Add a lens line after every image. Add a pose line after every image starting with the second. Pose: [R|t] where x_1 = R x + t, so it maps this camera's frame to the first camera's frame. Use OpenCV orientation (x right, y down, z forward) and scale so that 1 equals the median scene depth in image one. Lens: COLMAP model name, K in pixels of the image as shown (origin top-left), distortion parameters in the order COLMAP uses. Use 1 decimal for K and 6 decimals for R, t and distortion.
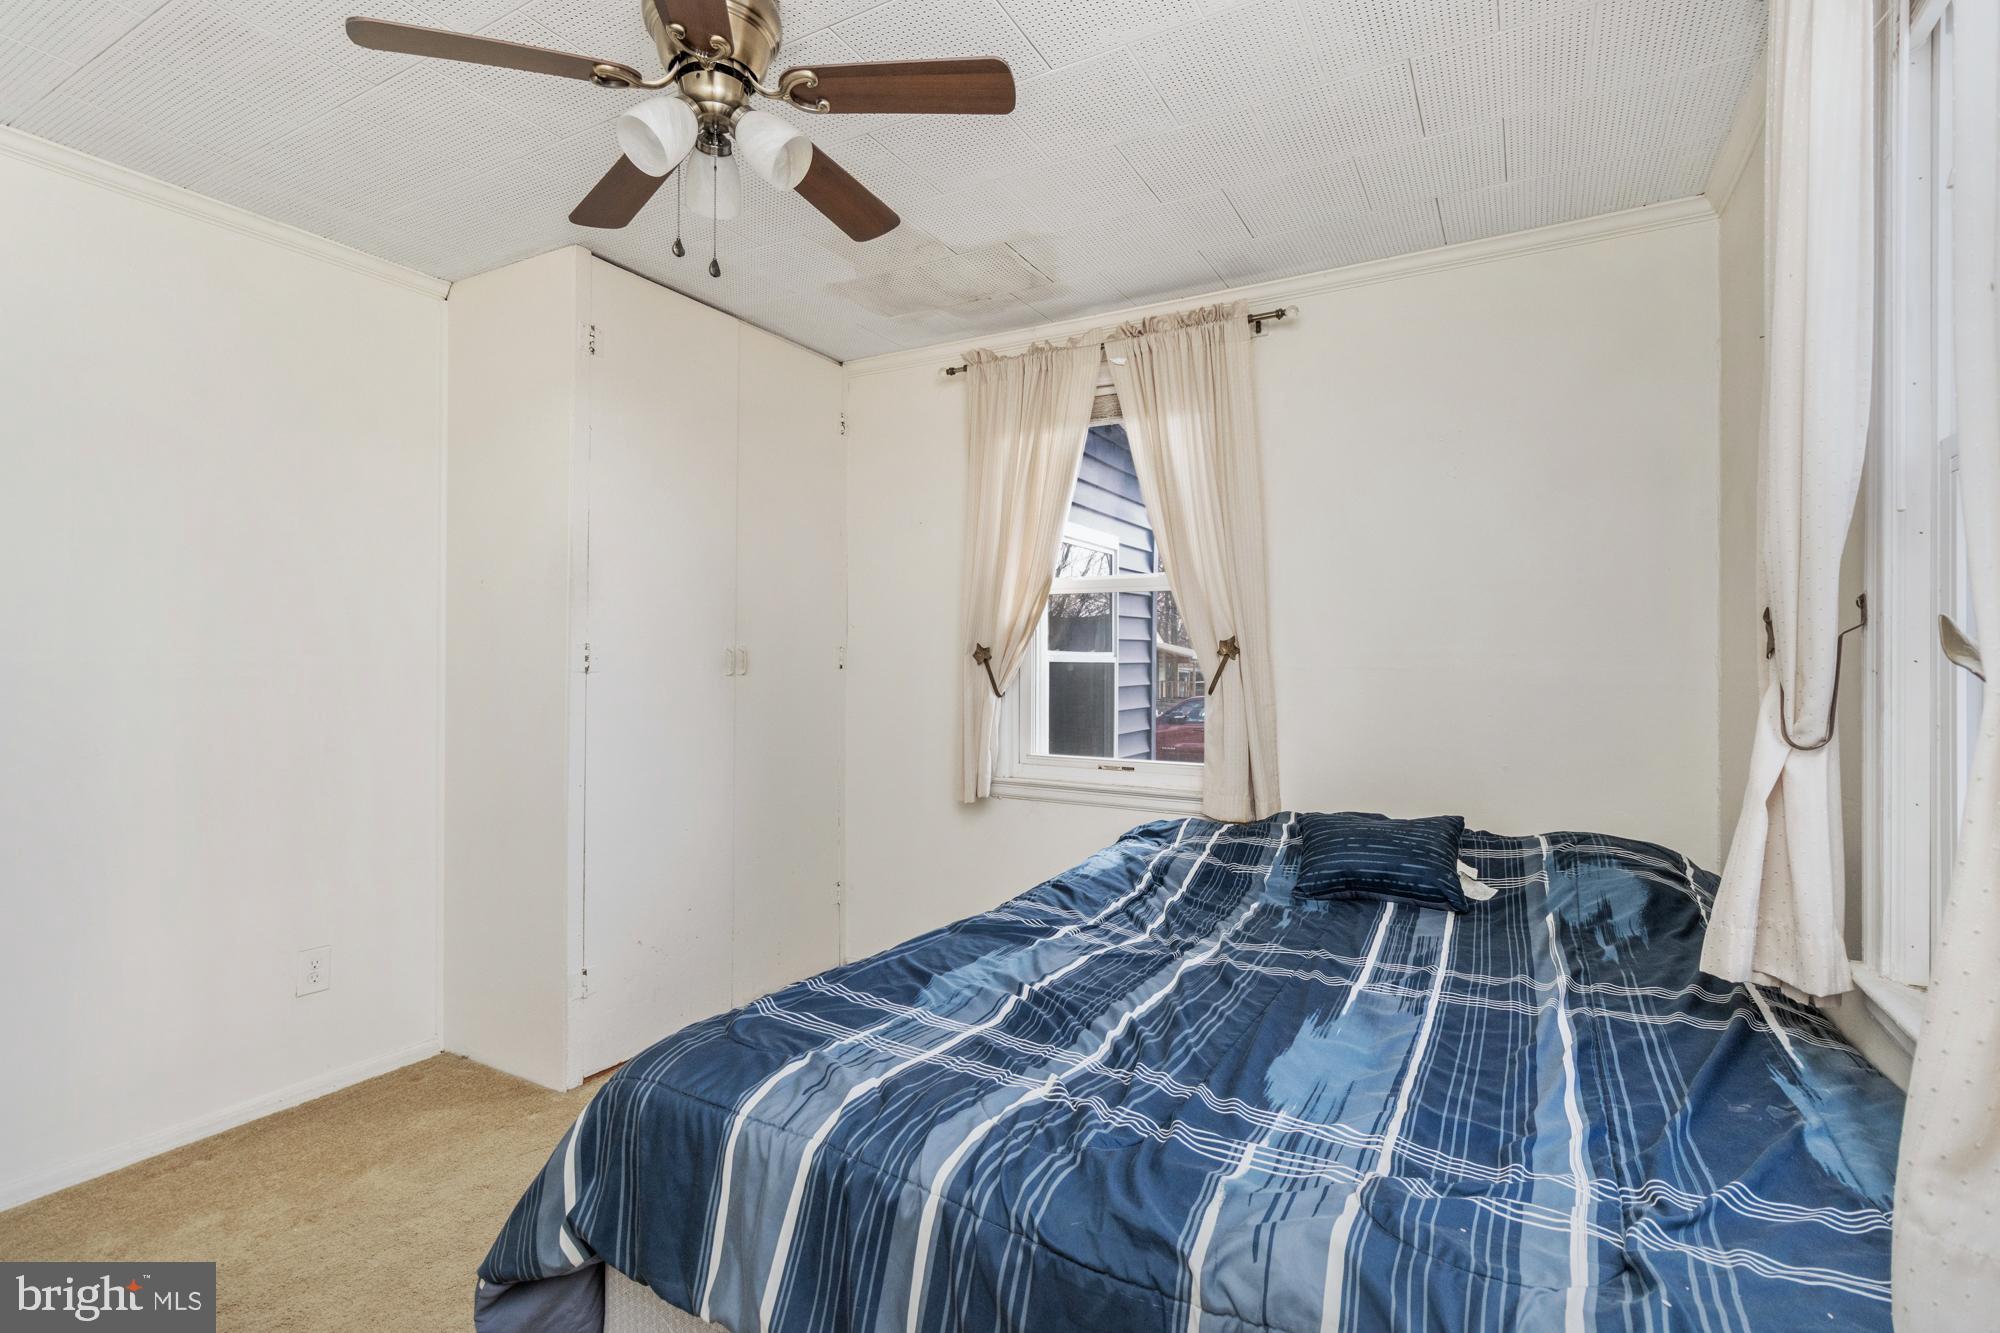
lens RADIAL K [[930.5, 0, 1000.5], [0, 930.5, 658.3], [0, 0, 1]] dist [0.001799, 0.000019]
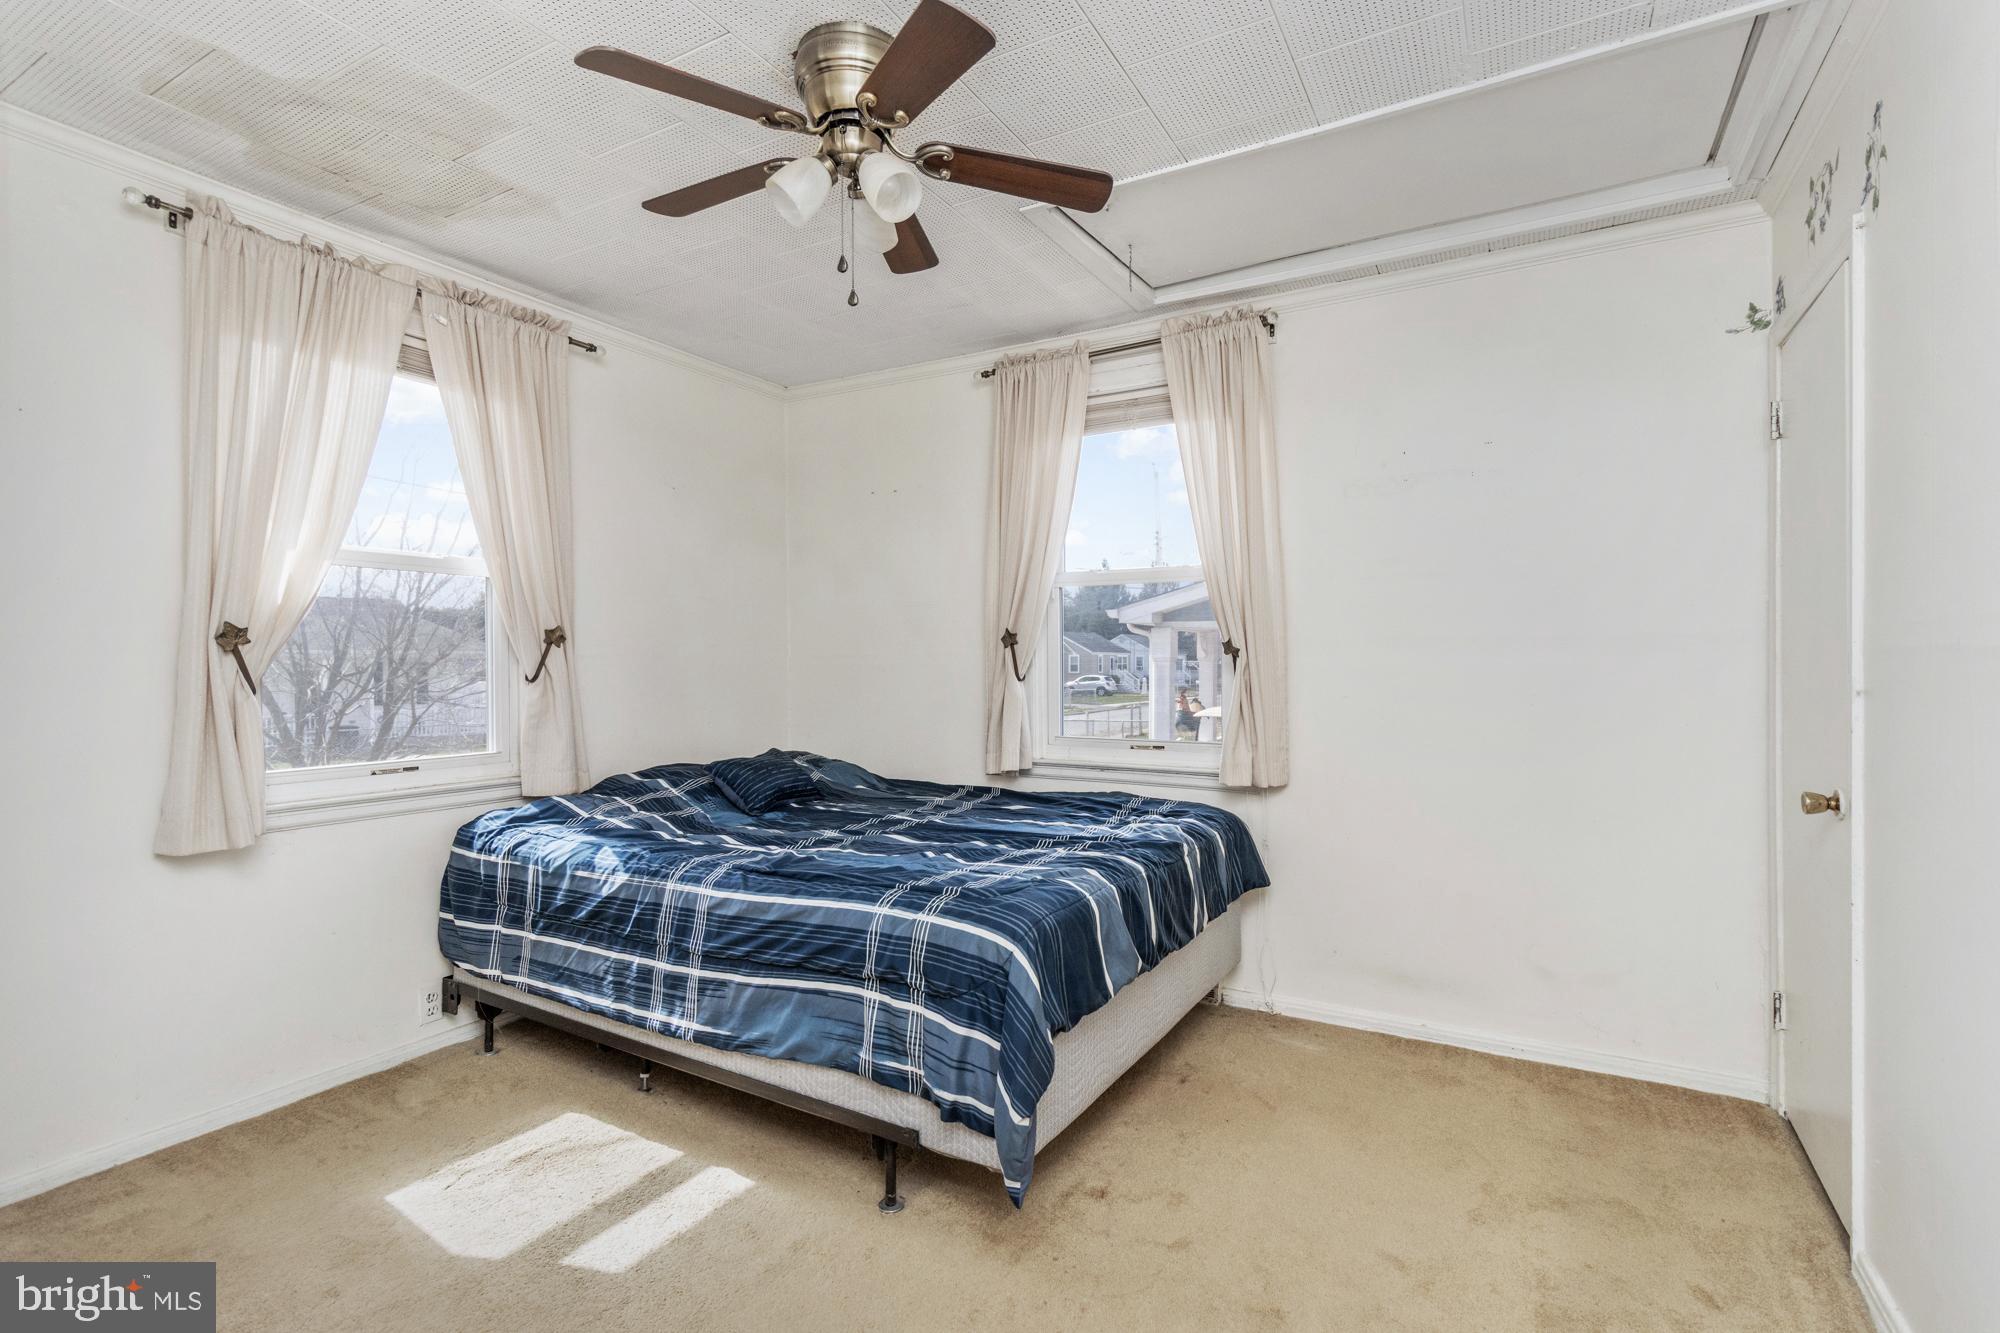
lens RADIAL K [[930.5, 0, 1001.3], [0, 930.5, 661.8], [0, 0, 1]] dist [0.001799, 0.000019]
pose [[0.008125, -0.005904, 0.999950, -0.798618], [-0.001670, 0.999981, 0.005918, 0.010497], [-0.999966, -0.001718, 0.008115, 0.451541]]
